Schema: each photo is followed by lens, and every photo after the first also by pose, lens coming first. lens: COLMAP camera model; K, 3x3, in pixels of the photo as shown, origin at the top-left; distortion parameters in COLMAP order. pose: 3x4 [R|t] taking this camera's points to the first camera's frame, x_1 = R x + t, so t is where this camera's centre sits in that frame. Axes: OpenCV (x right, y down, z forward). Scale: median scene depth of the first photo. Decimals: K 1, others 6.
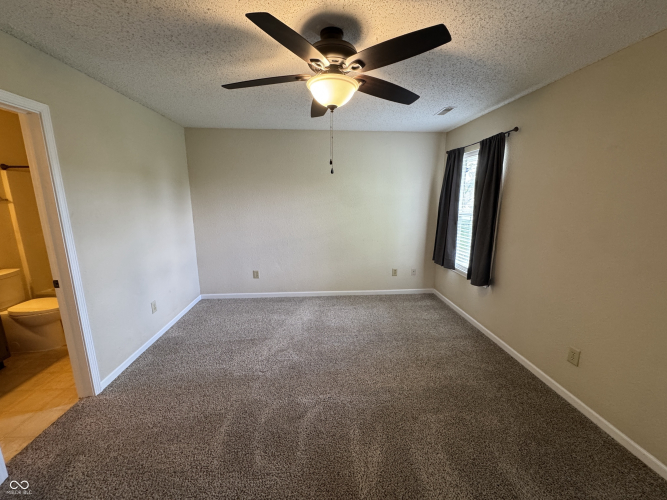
lens RADIAL K [[268.2, 0, 332.5], [0, 268.2, 249.5], [0, 0, 1]] dist [-0.002605, 0.000338]
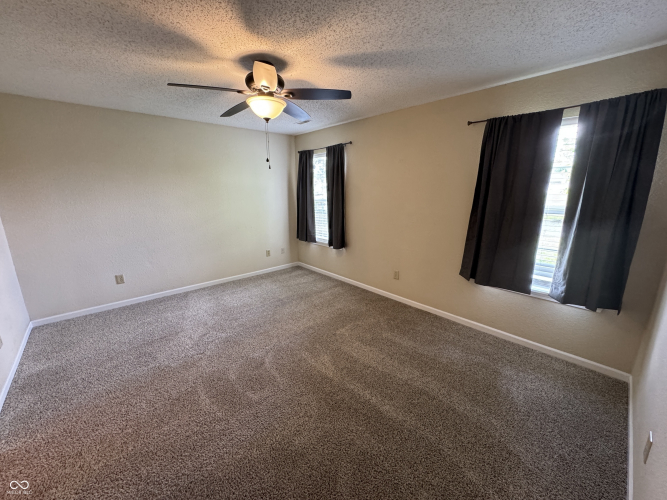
lens RADIAL K [[268.2, 0, 332.3], [0, 268.2, 249.8], [0, 0, 1]] dist [-0.002605, 0.000338]
pose [[0.790300, -0.143231, 0.595744, -0.299517], [0.125336, 0.989525, 0.071636, 0.028044], [-0.599763, 0.018054, 0.799974, -0.118714]]
